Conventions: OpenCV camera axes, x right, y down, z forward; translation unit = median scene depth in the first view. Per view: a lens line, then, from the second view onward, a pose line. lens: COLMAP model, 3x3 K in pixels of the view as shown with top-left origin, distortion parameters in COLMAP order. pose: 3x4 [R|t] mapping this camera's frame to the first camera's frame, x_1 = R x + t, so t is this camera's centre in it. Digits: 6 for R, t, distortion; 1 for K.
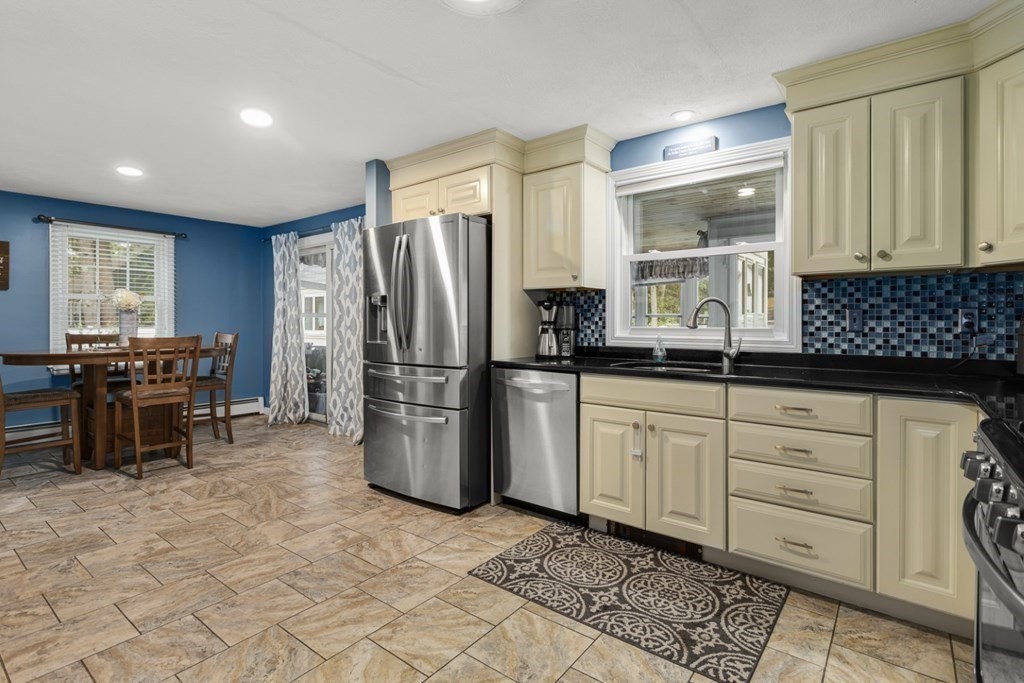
lens RADIAL K [[504.6, 0, 506.9], [0, 504.6, 322.3], [0, 0, 1]] dist [0.001132, -0.000023]
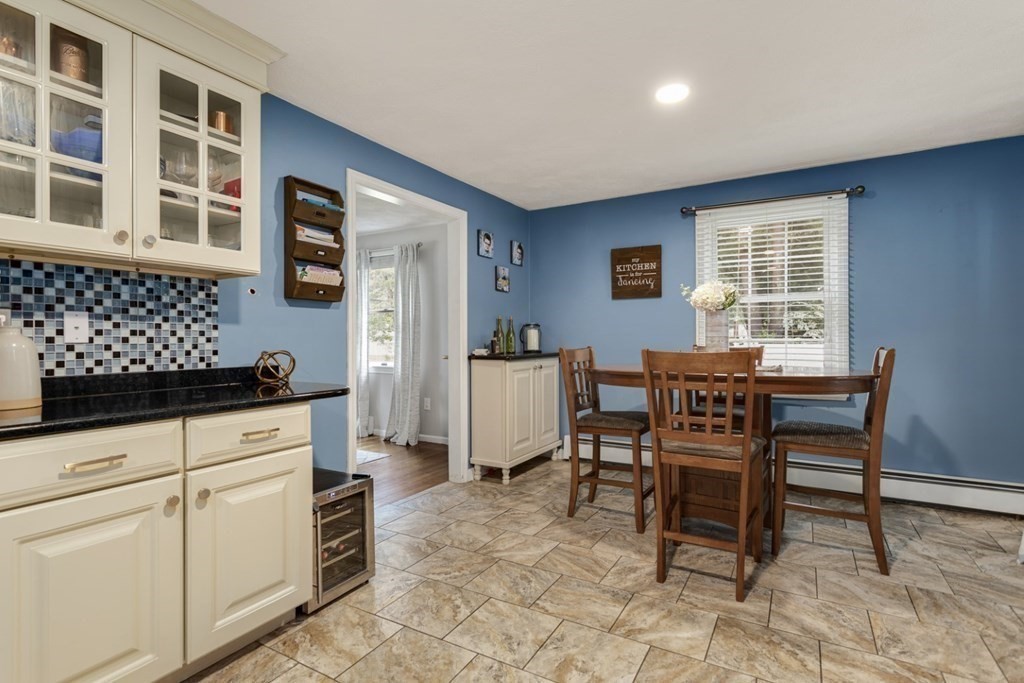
lens RADIAL K [[504.6, 0, 506.9], [0, 504.6, 322.3], [0, 0, 1]] dist [0.001132, -0.000023]
pose [[0.131475, -0.029362, -0.990885, -0.118135], [0.004616, 0.999569, -0.029007, 0.009748], [0.991309, -0.000761, 0.131554, 0.652240]]
